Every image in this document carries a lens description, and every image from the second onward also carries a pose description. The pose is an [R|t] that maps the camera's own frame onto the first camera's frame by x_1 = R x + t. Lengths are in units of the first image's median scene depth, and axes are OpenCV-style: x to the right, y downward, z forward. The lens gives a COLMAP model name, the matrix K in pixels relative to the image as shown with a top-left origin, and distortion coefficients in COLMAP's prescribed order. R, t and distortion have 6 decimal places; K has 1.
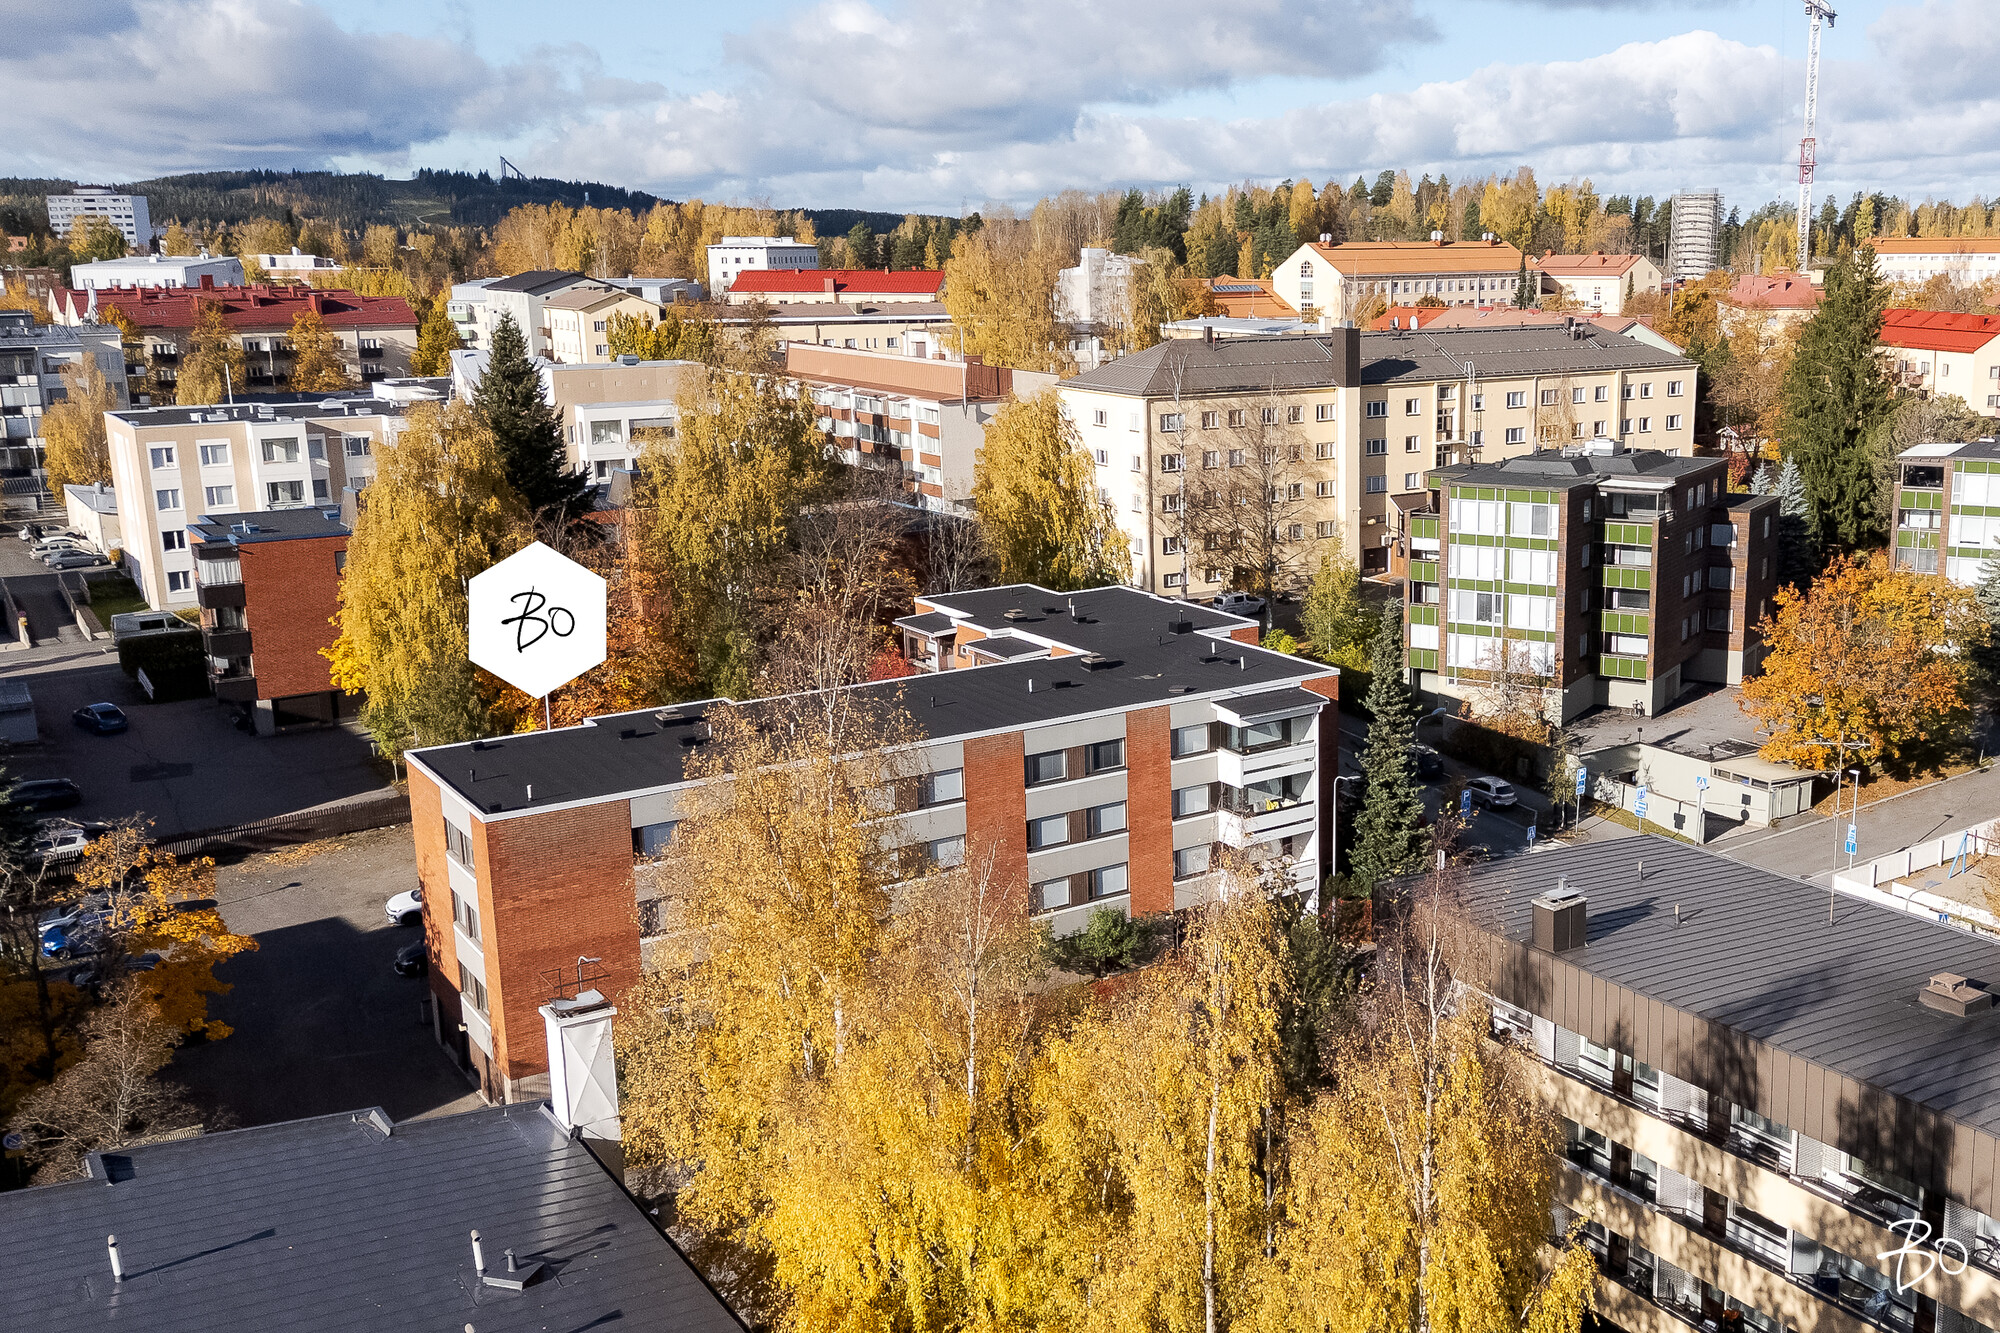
lens RADIAL K [[1862.3, 0, 1000.2], [0, 1862.3, 562.8], [0, 0, 1]] dist [0.180665, -0.204085]
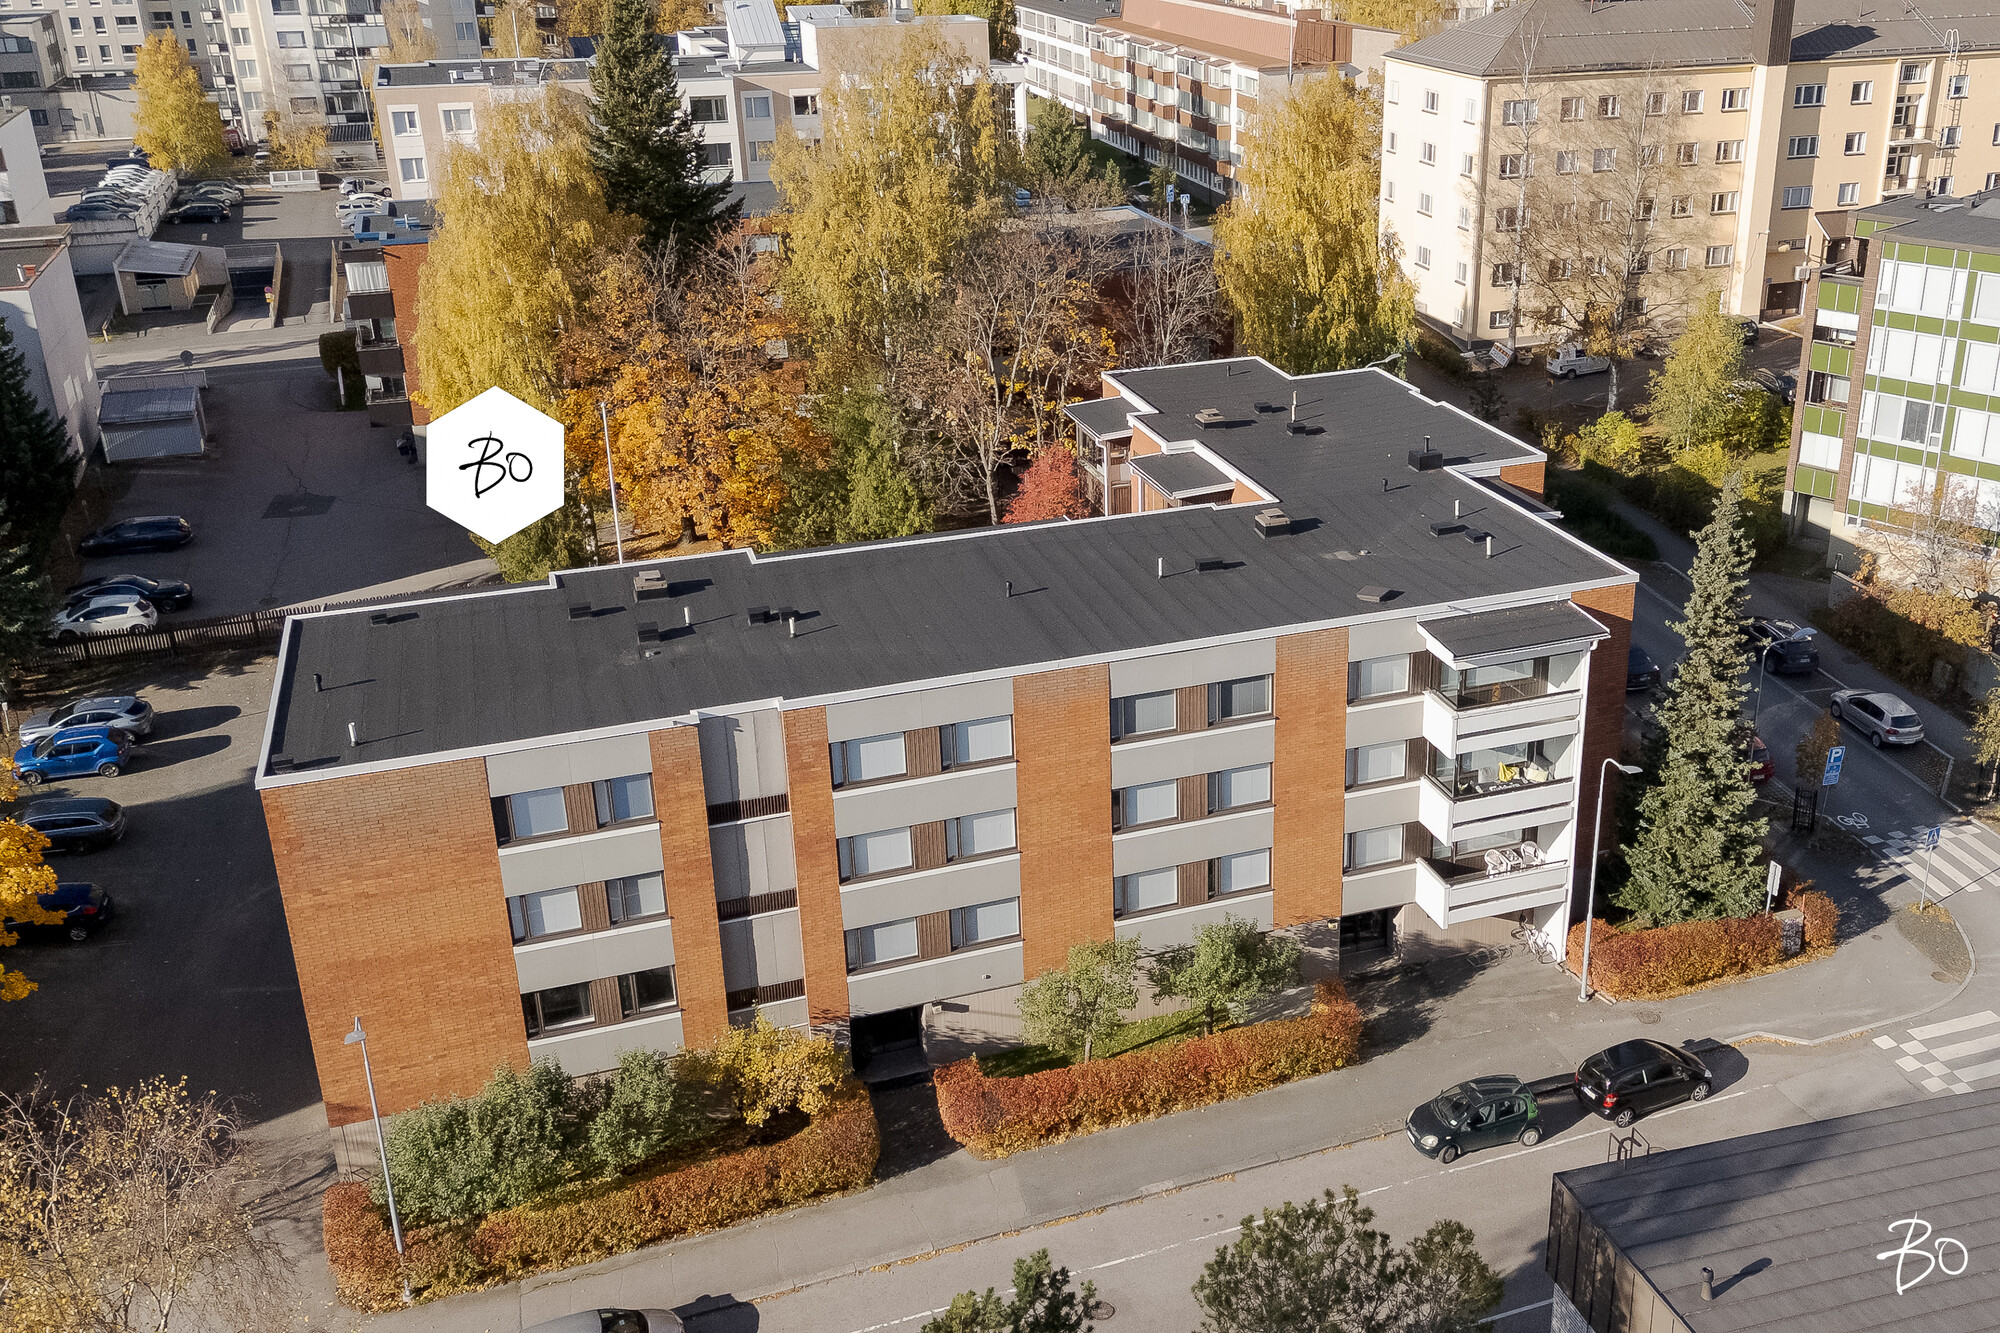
lens RADIAL K [[1862.3, 0, 1000.2], [0, 1862.3, 562.8], [0, 0, 1]] dist [0.180665, -0.204085]
pose [[0.978447, 0.065942, -0.195686, 0.069363], [-0.029096, 0.982213, 0.185504, -0.045801], [0.204437, -0.175812, 0.962962, 0.242755]]
